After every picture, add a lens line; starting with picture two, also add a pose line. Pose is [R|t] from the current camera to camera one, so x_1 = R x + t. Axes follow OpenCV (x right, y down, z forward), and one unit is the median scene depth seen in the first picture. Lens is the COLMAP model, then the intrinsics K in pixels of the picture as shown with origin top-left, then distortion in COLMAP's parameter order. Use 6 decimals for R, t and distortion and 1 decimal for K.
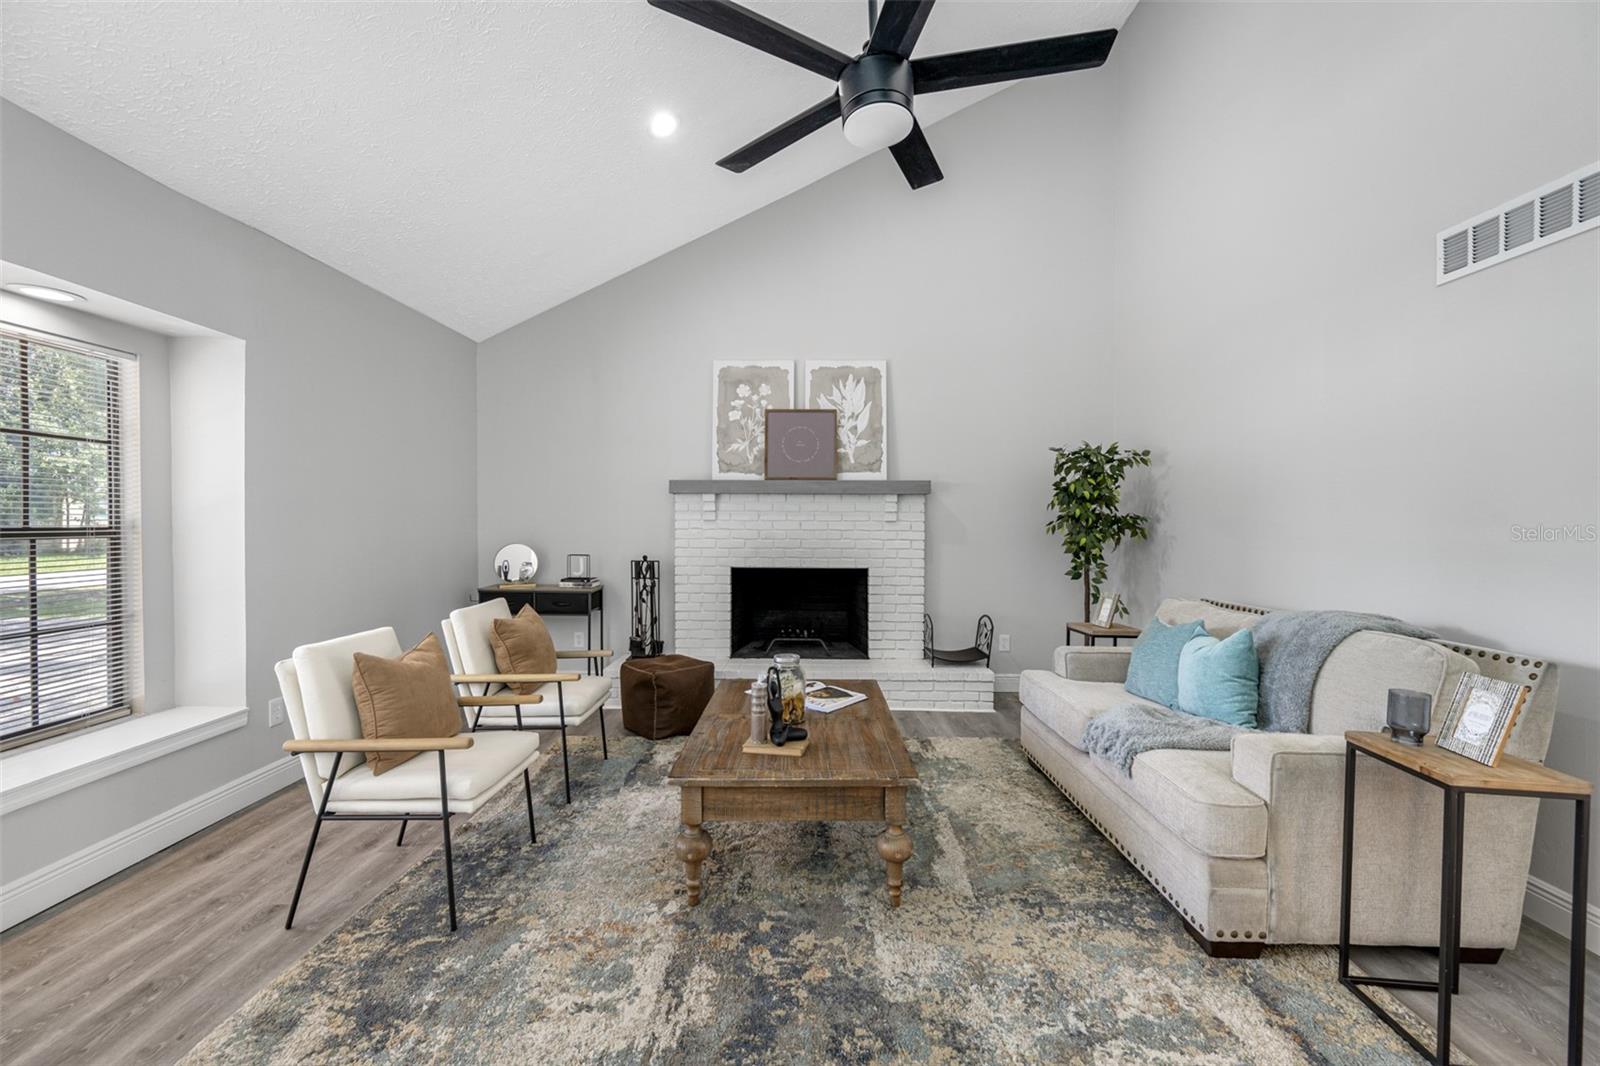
lens RADIAL K [[644.6, 0, 792.8], [0, 644.6, 526.8], [0, 0, 1]] dist [-0.000875, 0.000173]
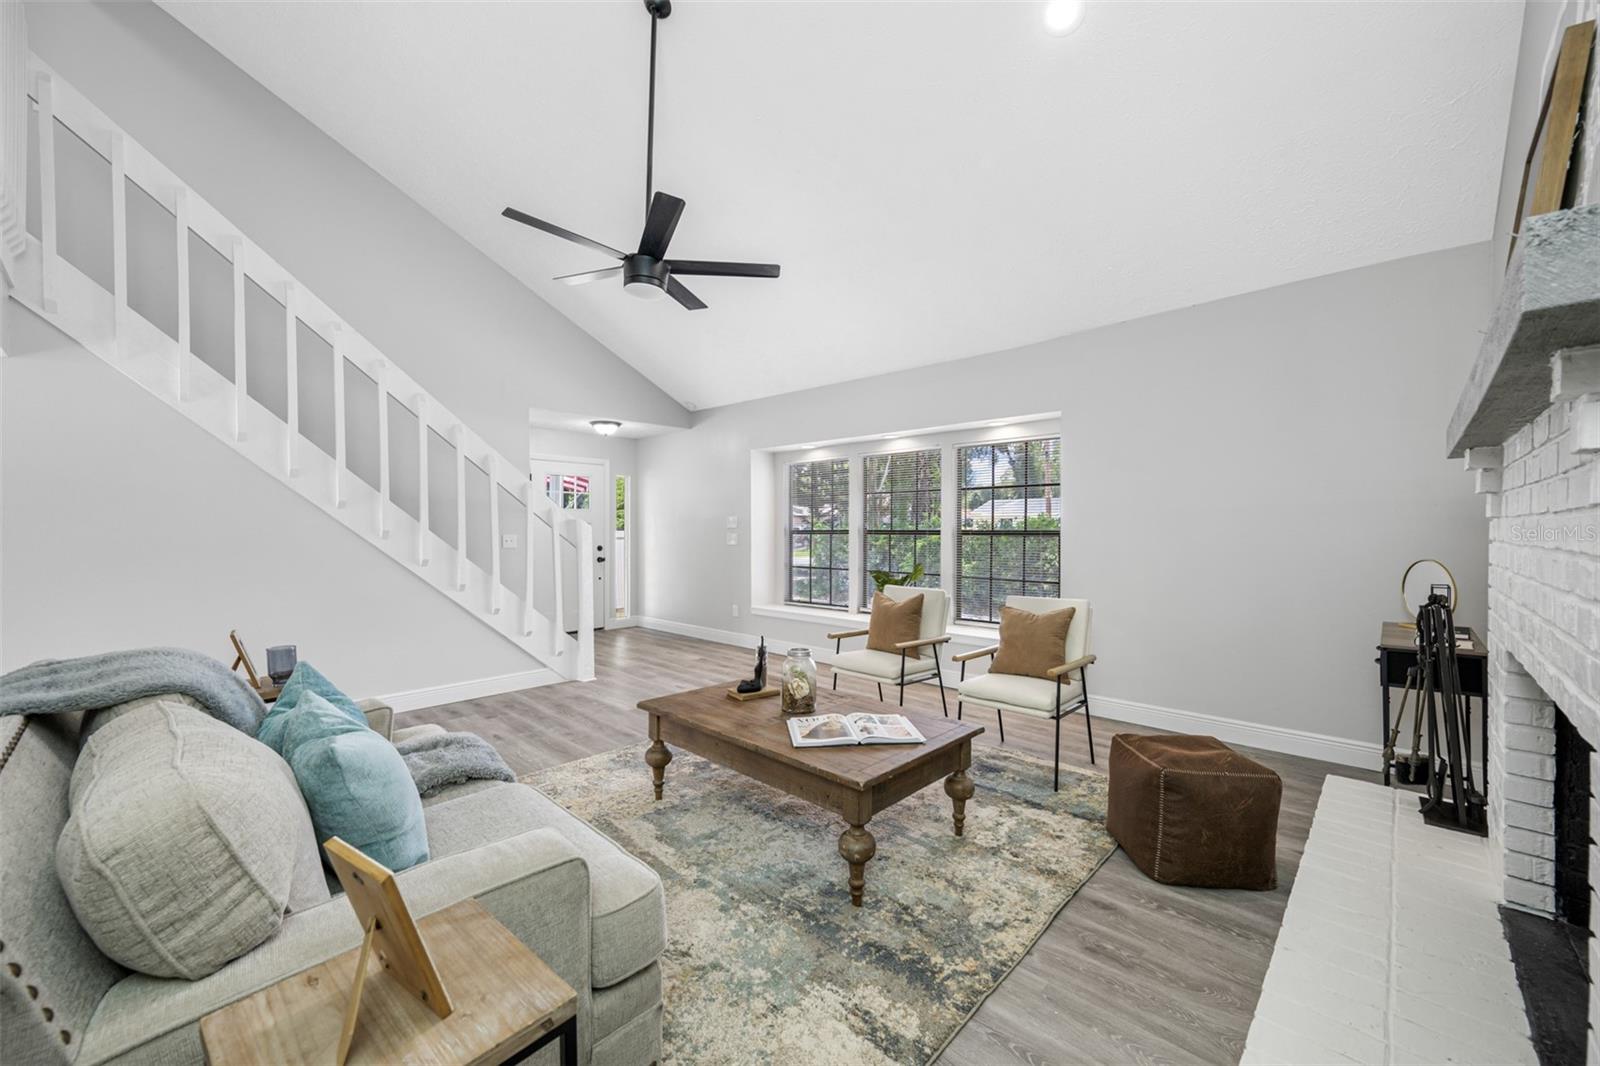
lens RADIAL K [[635.3, 0, 810.5], [0, 635.3, 520.2], [0, 0, 1]] dist [-0.000025, 0.000069]
pose [[-0.679964, -0.013492, -0.733121, 0.423689], [-0.009840, 0.999909, -0.009276, -0.003563], [0.733180, 0.000907, -0.680035, 0.972359]]
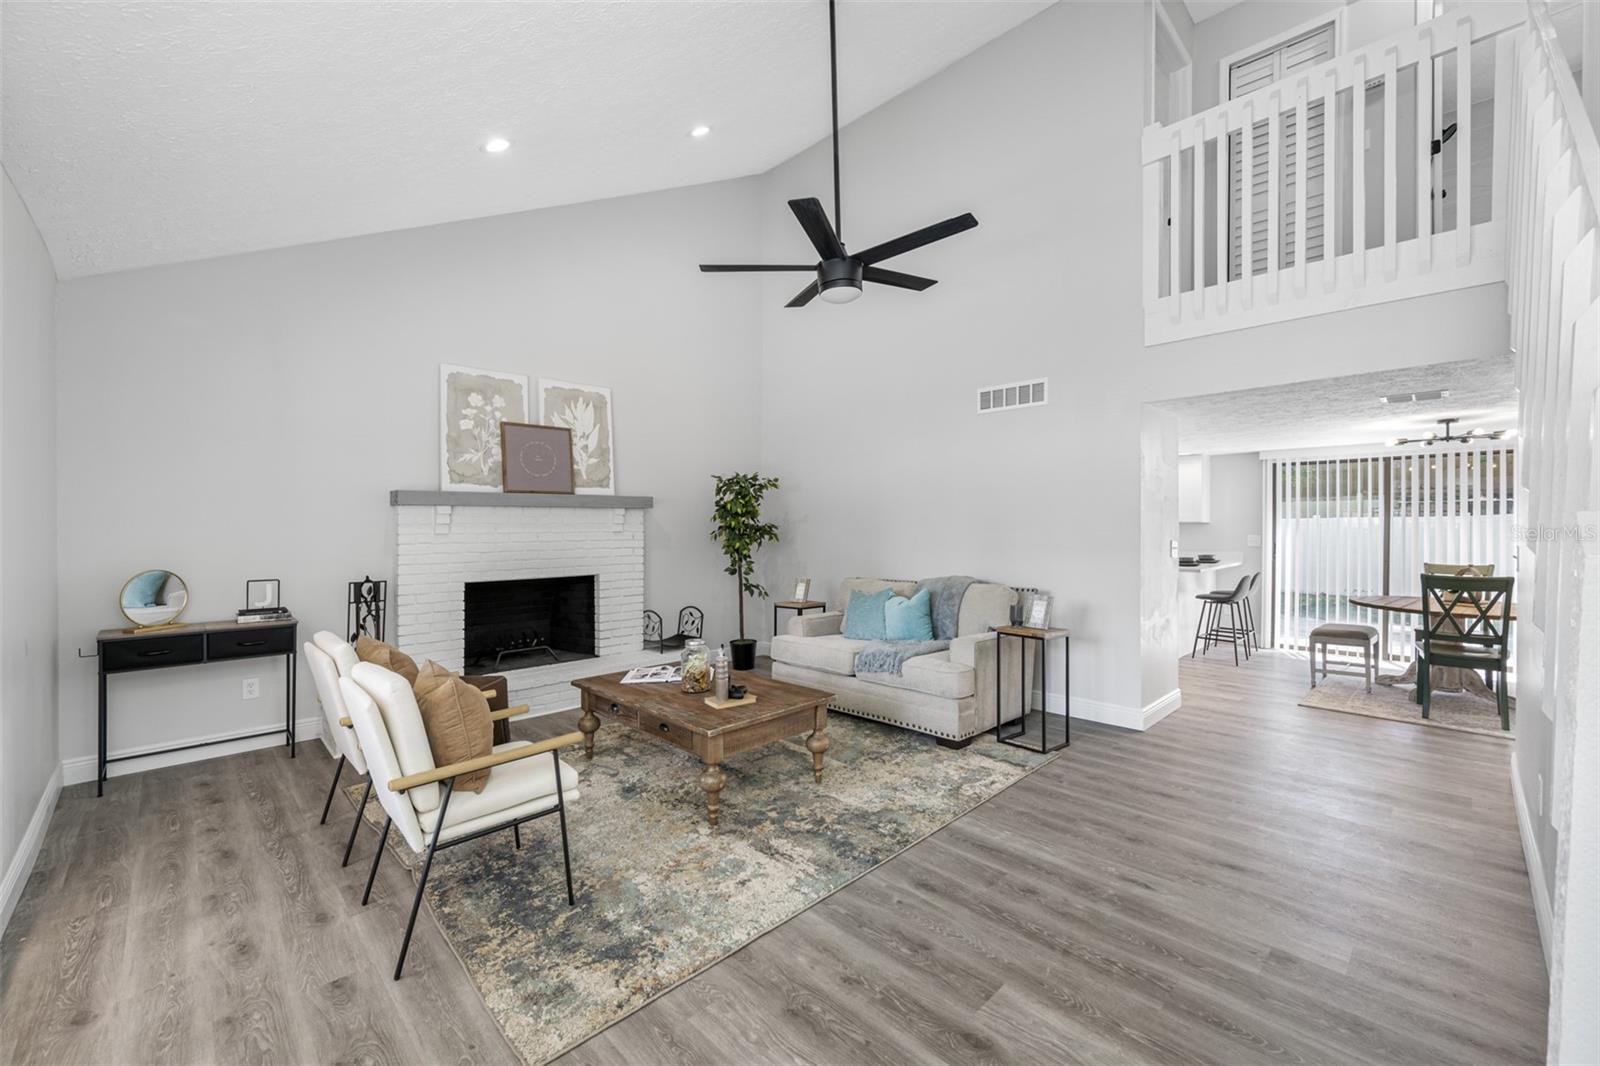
lens RADIAL K [[654.9, 0, 794.3], [0, 654.9, 532.1], [0, 0, 1]] dist [-0.001843, 0.000561]
pose [[0.714380, -0.016005, 0.699575, -0.435075], [0.016003, 0.999851, 0.006533, -0.010946], [-0.699575, 0.006529, 0.714530, -0.038996]]
